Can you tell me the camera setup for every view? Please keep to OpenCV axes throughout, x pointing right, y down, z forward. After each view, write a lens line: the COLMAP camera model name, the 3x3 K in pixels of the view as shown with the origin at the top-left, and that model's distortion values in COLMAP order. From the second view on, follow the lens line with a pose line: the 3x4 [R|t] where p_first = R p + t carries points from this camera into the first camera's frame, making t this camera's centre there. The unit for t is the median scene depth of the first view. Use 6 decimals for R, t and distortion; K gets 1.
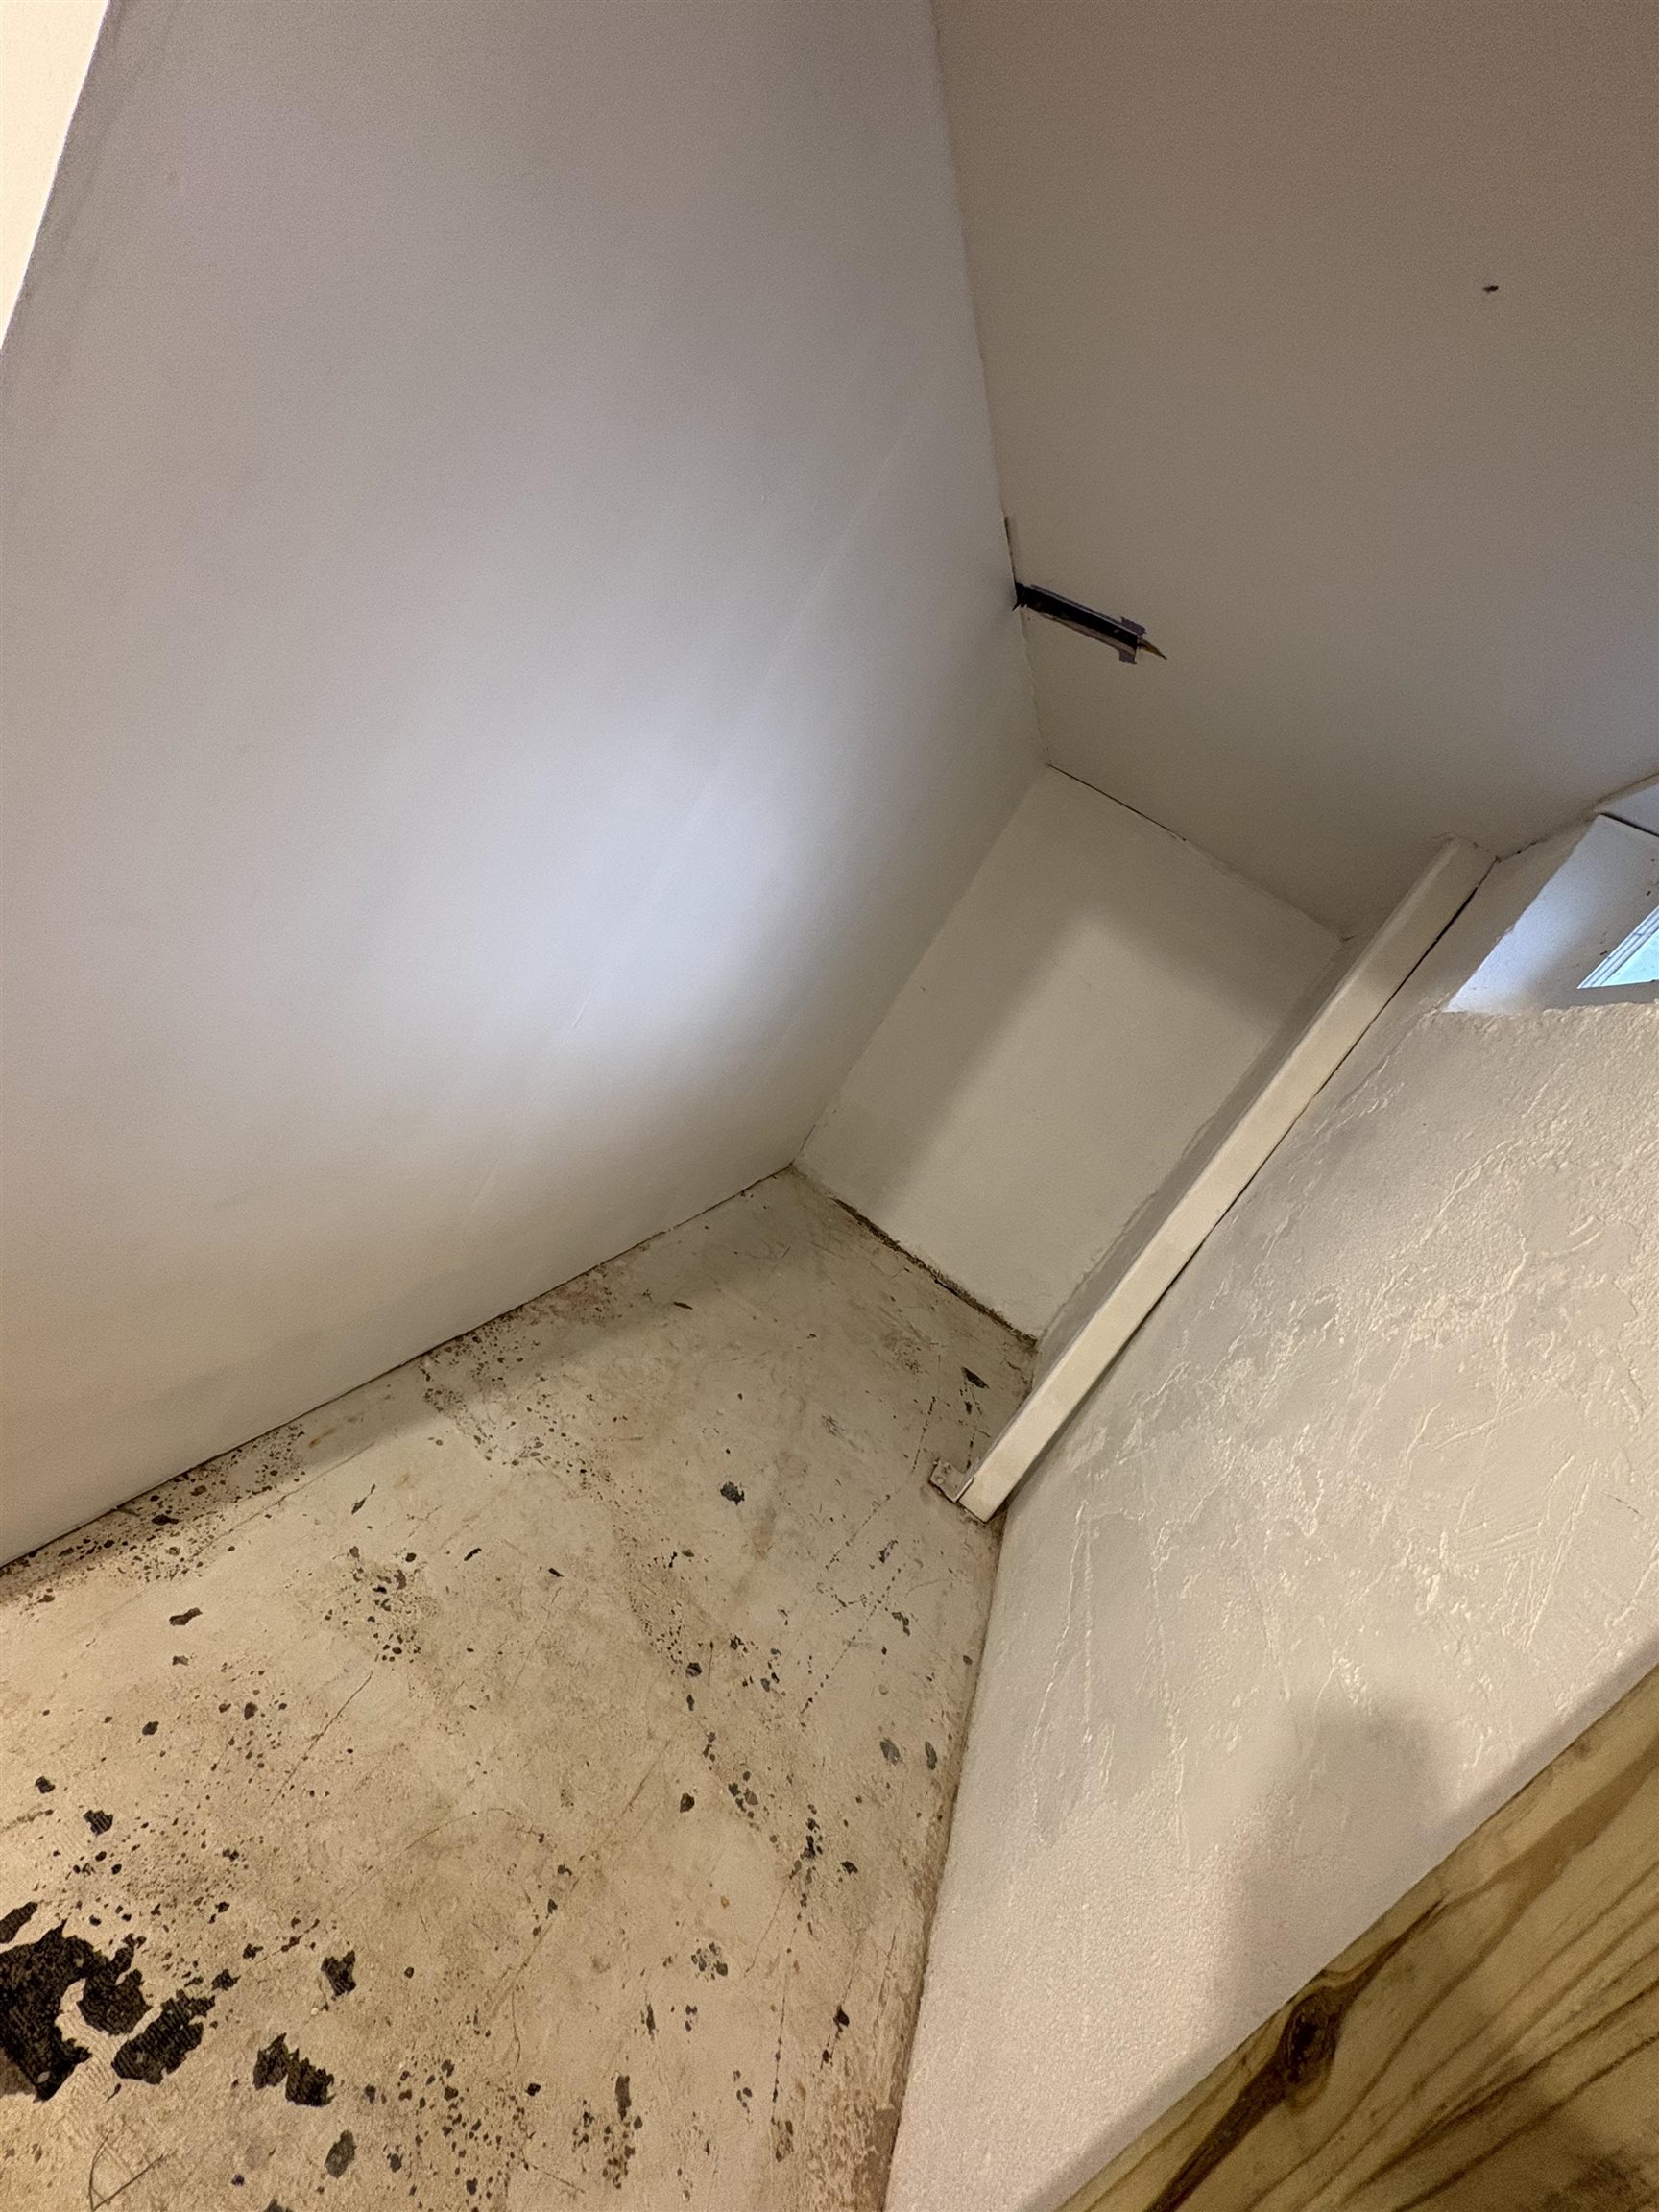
lens RADIAL K [[884.8, 0, 828.5], [0, 884.8, 1109.0], [0, 0, 1]] dist [0.000767, 0.000076]
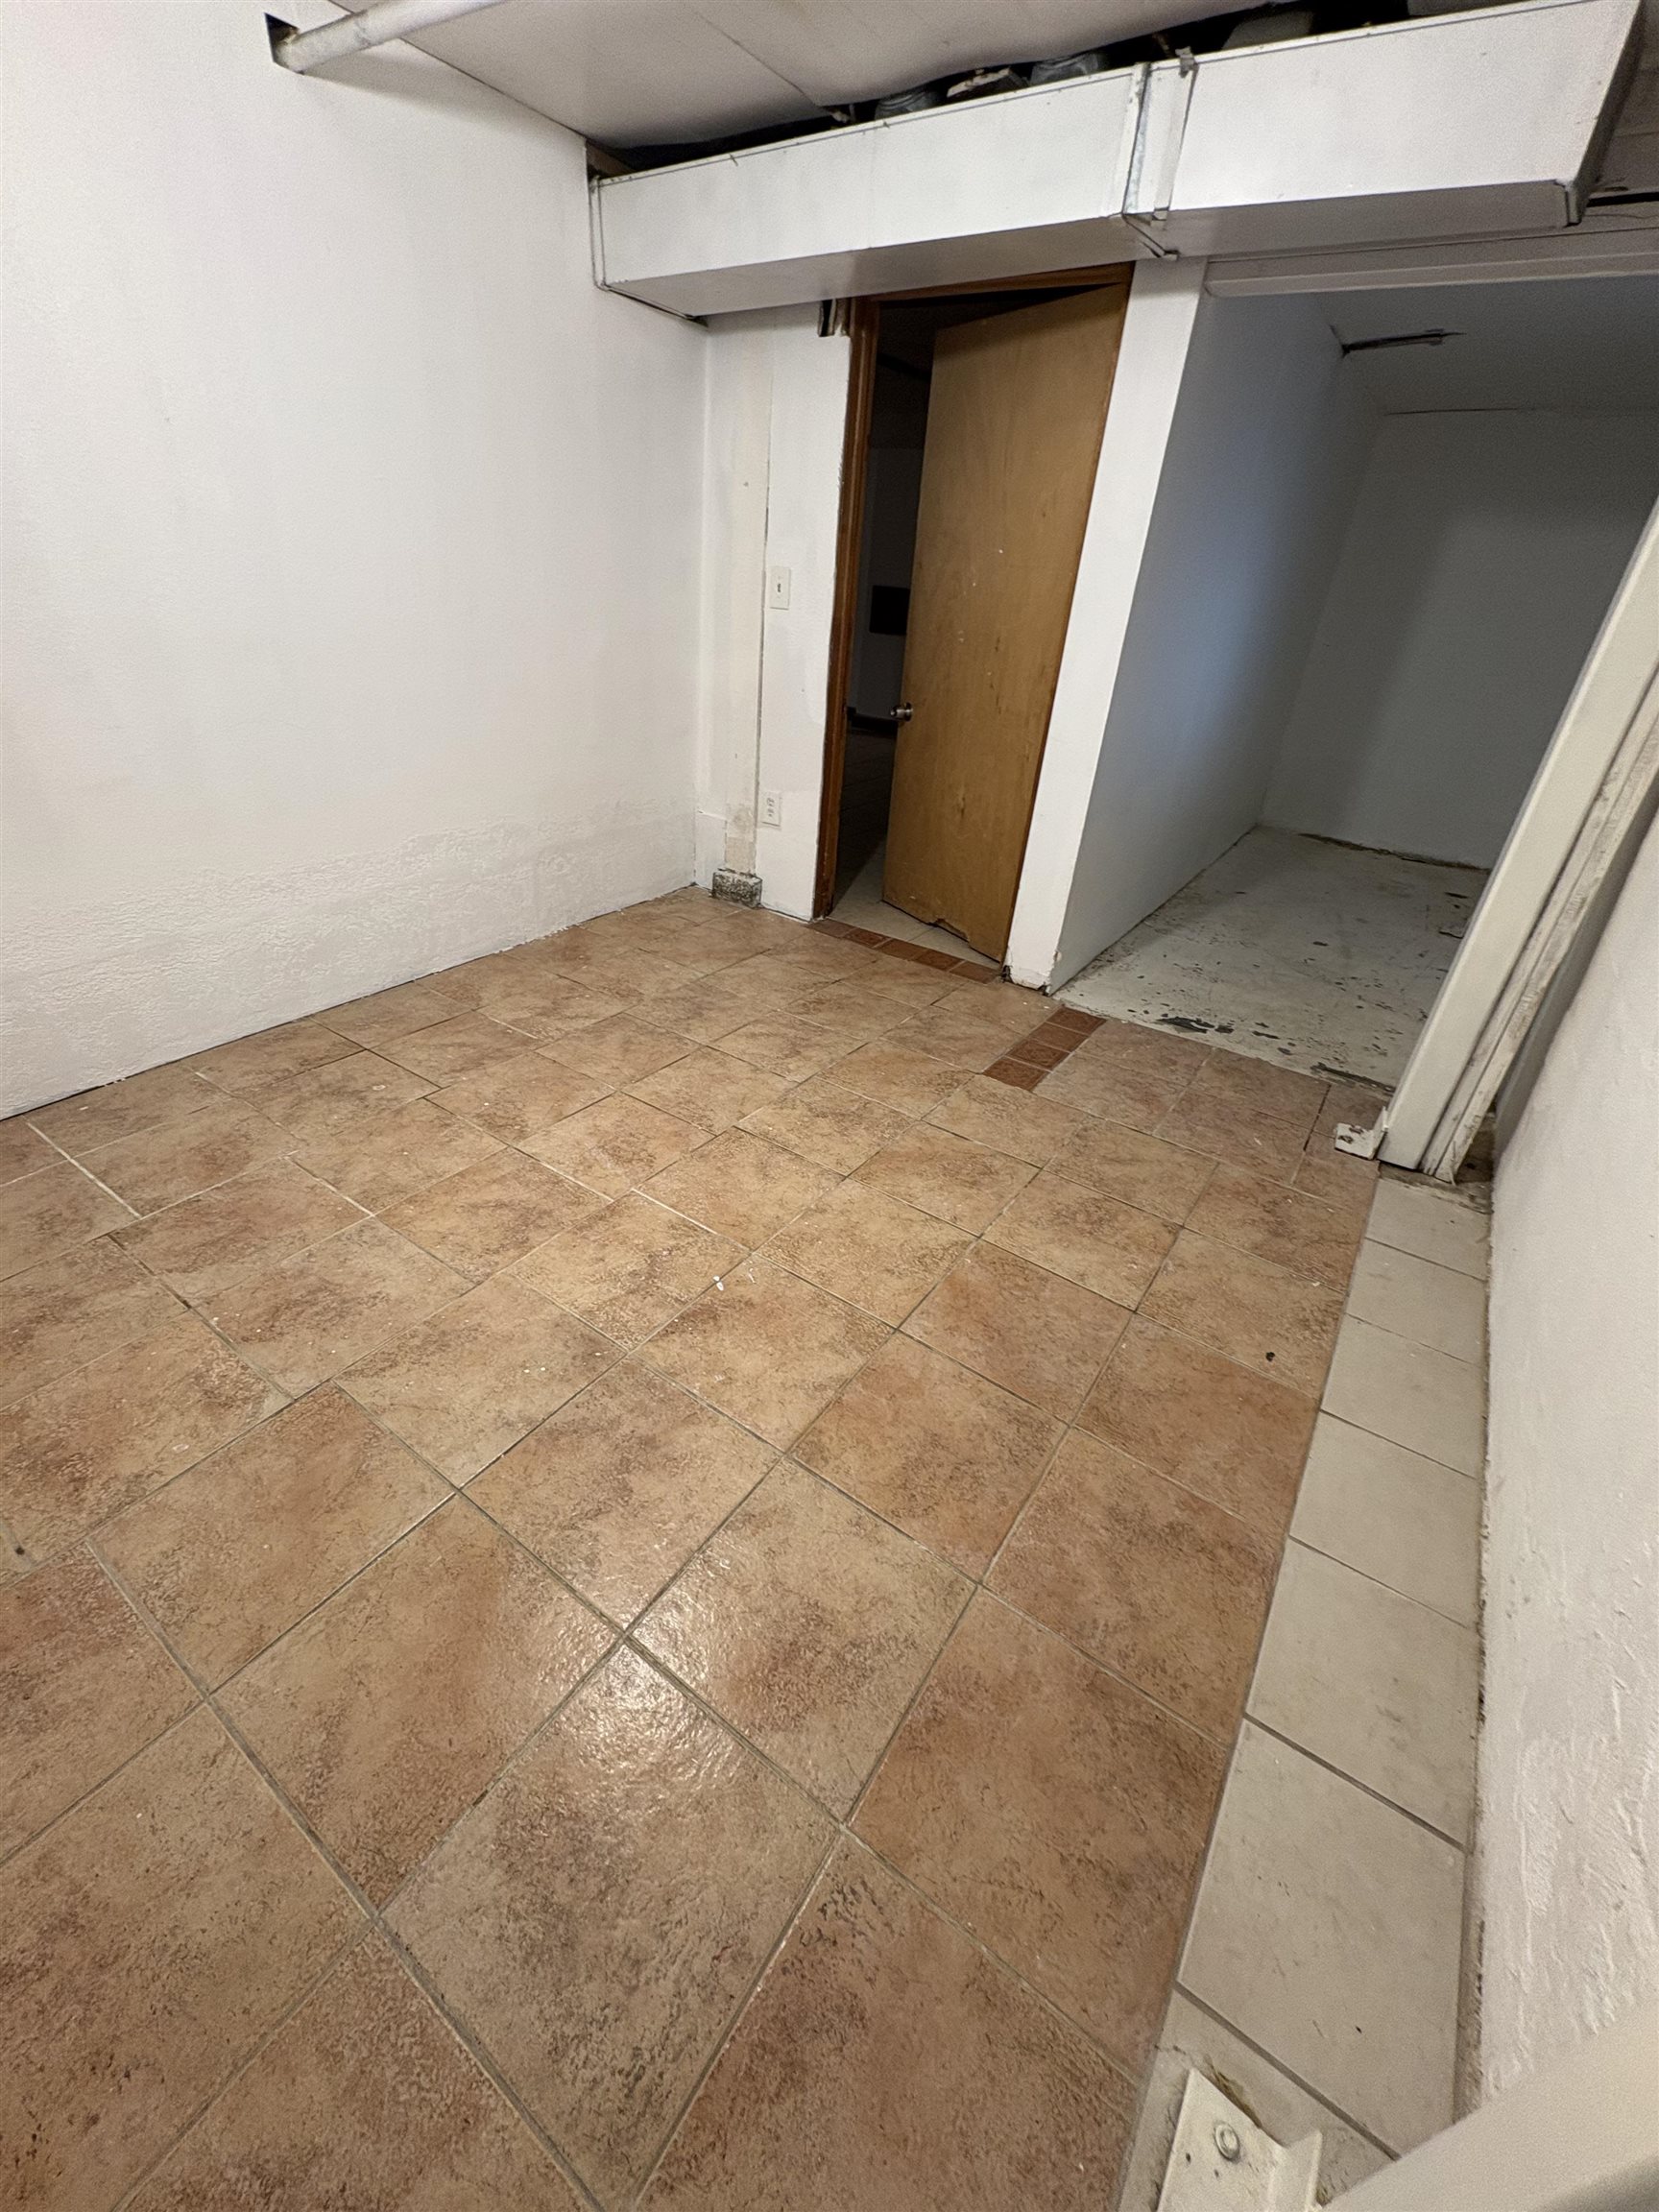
lens RADIAL K [[884.8, 0, 831.4], [0, 884.8, 1100.0], [0, 0, 1]] dist [0.000767, 0.000076]
pose [[0.860447, -0.279836, -0.425820, -0.323846], [0.351629, 0.930915, 0.098762, 0.211250], [0.368766, -0.234710, 0.899401, -1.265646]]
